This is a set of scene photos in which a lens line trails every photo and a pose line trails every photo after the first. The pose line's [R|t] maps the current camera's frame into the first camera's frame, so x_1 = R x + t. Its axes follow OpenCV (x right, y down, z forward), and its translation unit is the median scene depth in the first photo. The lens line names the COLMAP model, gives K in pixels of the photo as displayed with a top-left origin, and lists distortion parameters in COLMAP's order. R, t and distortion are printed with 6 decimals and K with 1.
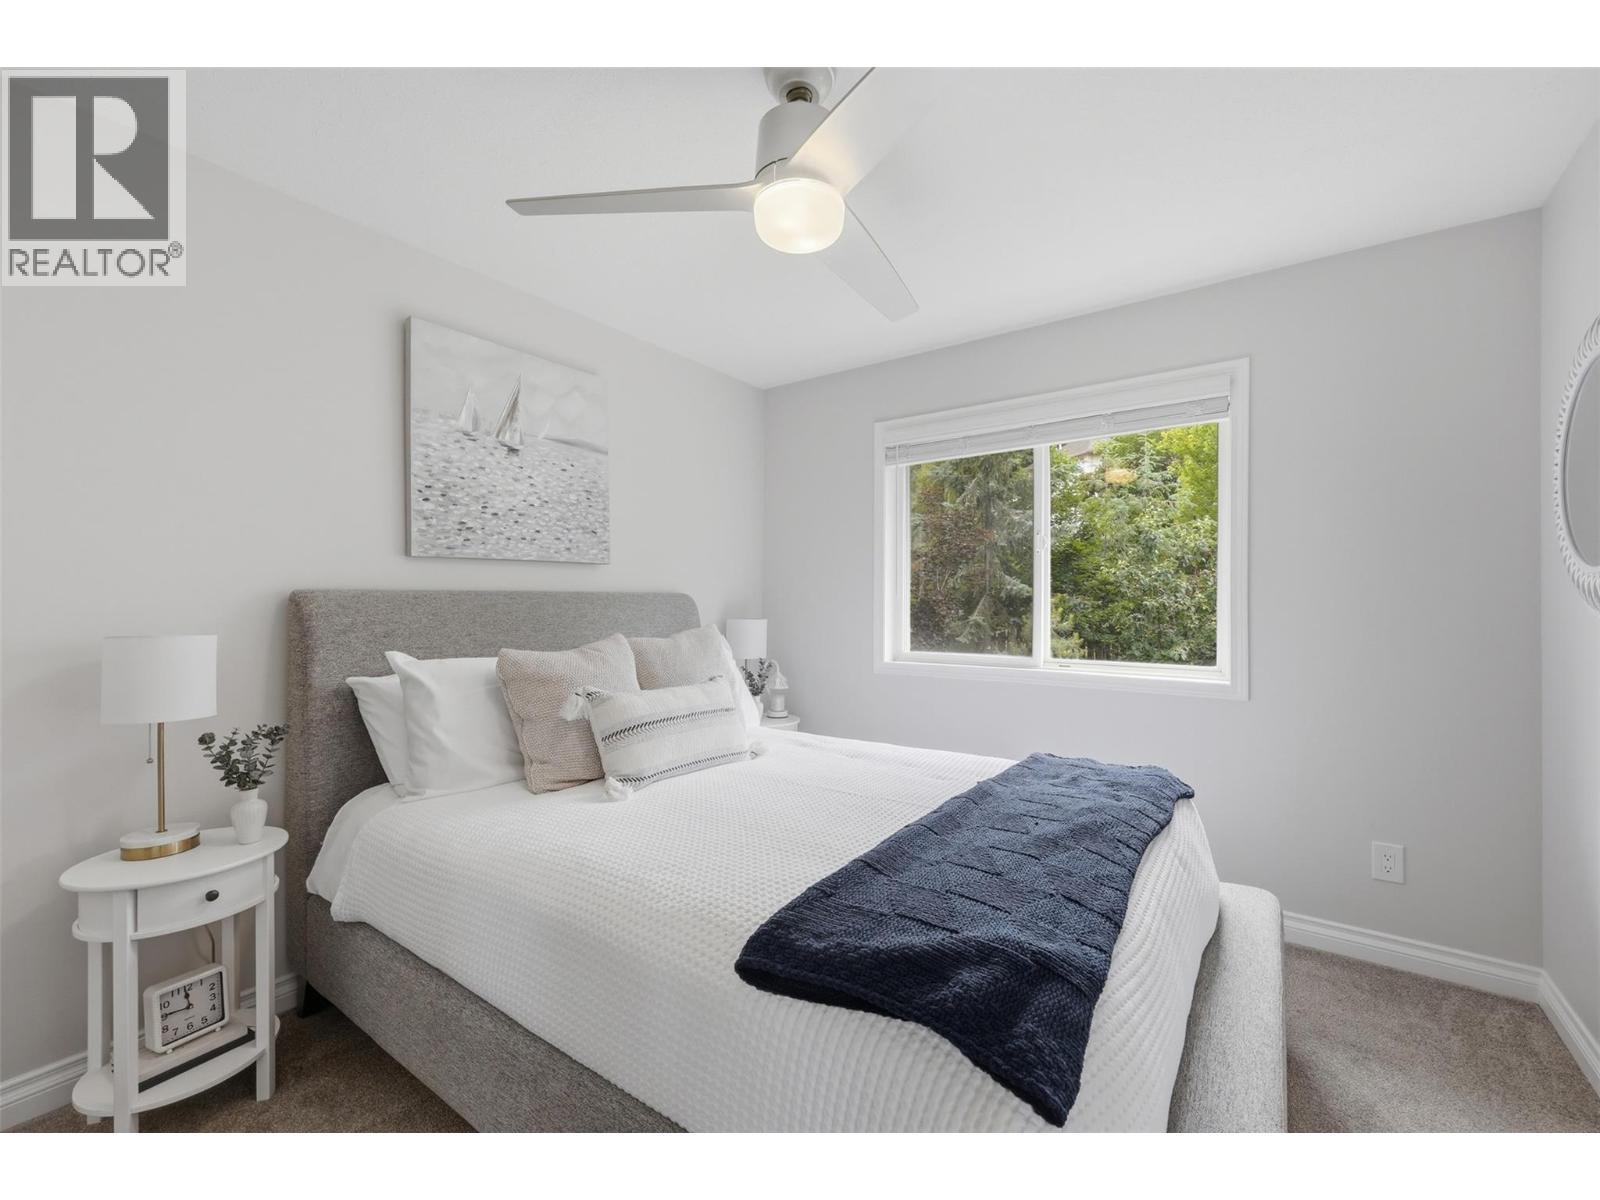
lens RADIAL K [[656.9, 0, 804.2], [0, 656.9, 598.1], [0, 0, 1]] dist [0.002062, -0.000179]
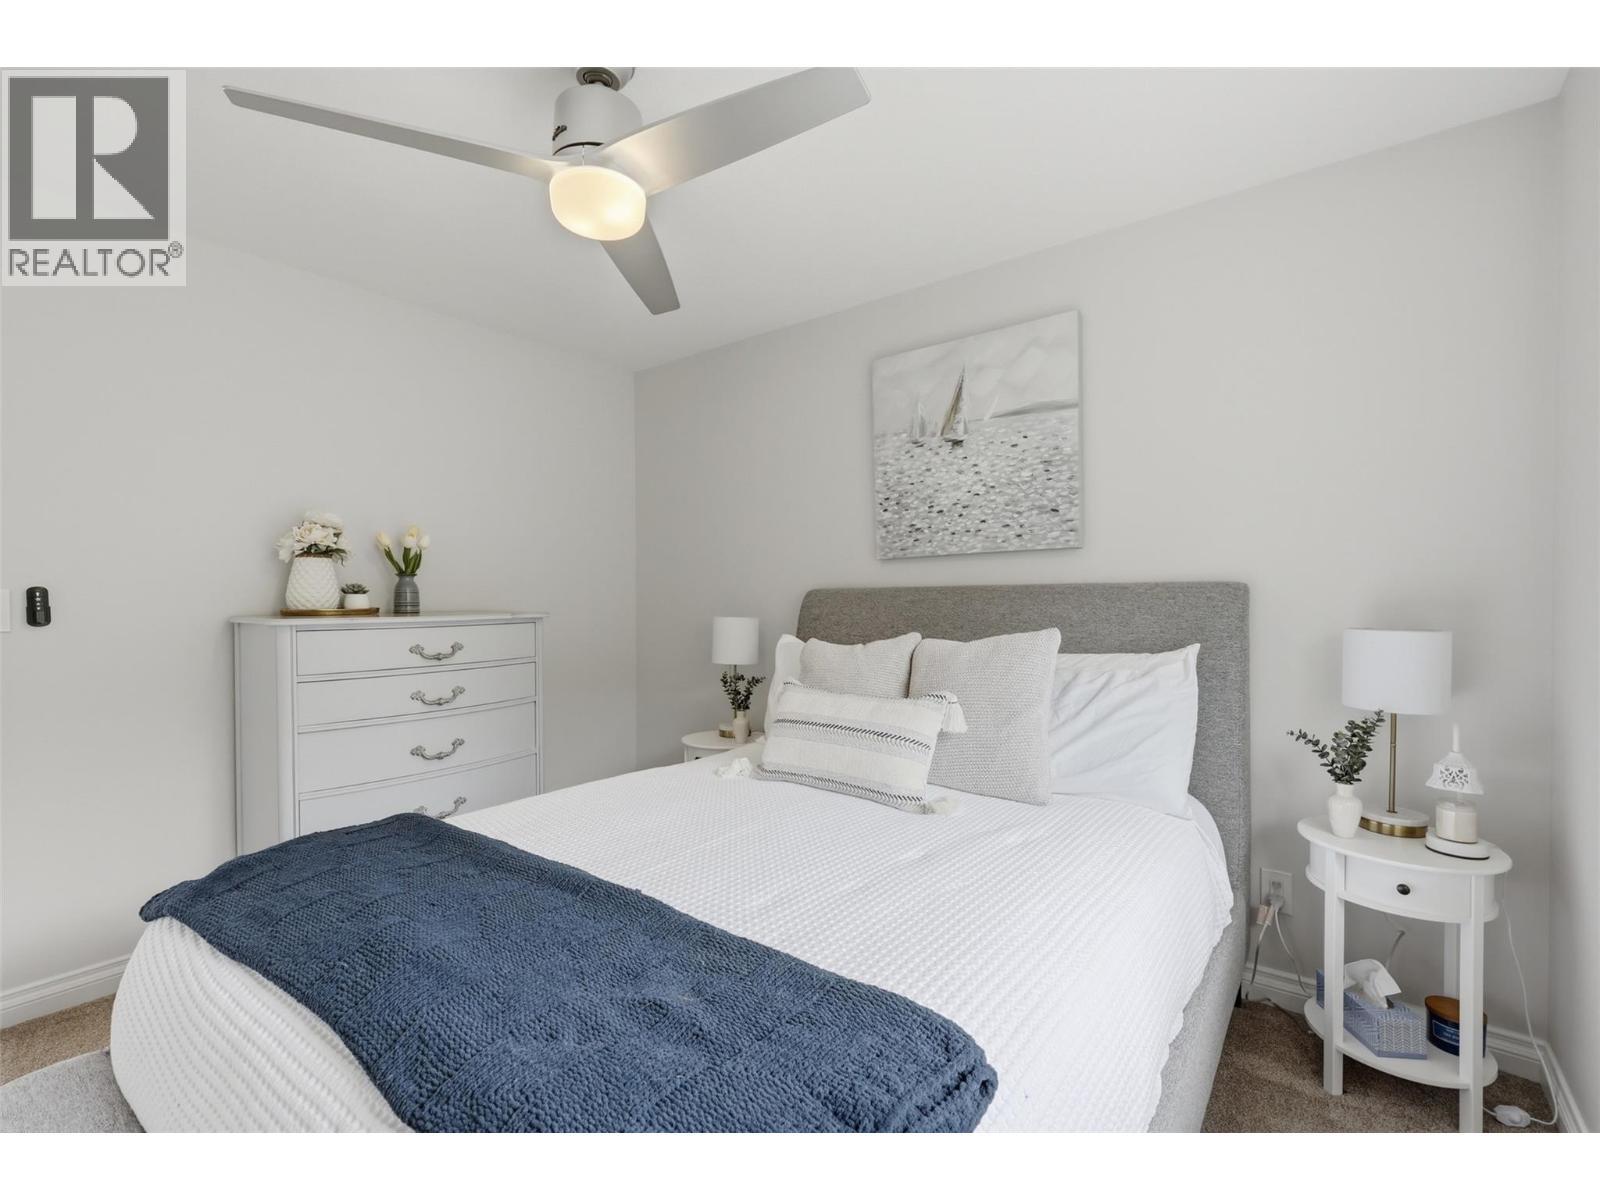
lens RADIAL K [[656.9, 0, 804.2], [0, 656.9, 598.1], [0, 0, 1]] dist [0.002062, -0.000179]
pose [[0.029108, 0.001106, -0.999576, 0.530486], [0.015716, 0.999875, 0.001564, 0.001979], [0.999453, -0.015755, 0.029087, 0.737218]]
